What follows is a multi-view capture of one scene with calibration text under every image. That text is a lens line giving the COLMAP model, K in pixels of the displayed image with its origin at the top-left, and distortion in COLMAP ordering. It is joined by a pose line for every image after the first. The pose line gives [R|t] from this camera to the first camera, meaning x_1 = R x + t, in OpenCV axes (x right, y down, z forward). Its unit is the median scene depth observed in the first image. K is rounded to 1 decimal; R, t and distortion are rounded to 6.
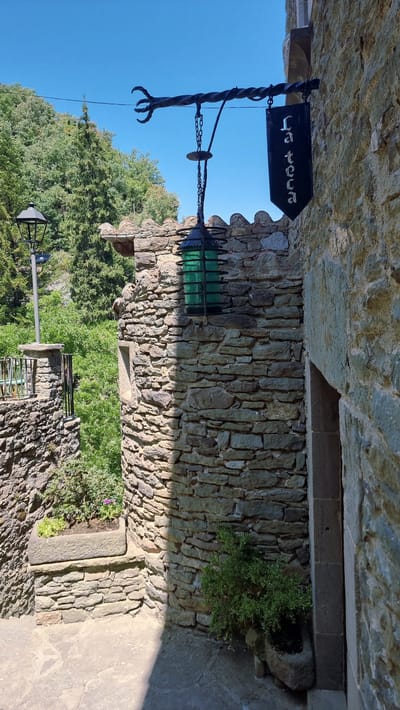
lens RADIAL K [[464.0, 0, 195.8], [0, 464.0, 354.3], [0, 0, 1]] dist [0.035798, -0.002802]
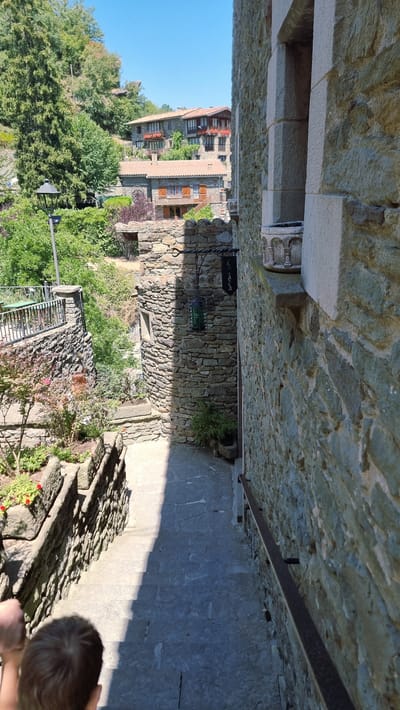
lens RADIAL K [[464.0, 0, 196.3], [0, 464.0, 353.4], [0, 0, 1]] dist [0.035798, -0.002802]
pose [[0.993631, -0.035550, 0.106929, -0.157356], [0.006381, 0.965159, 0.261586, -0.355714], [-0.112503, -0.259238, 0.959239, -0.892270]]
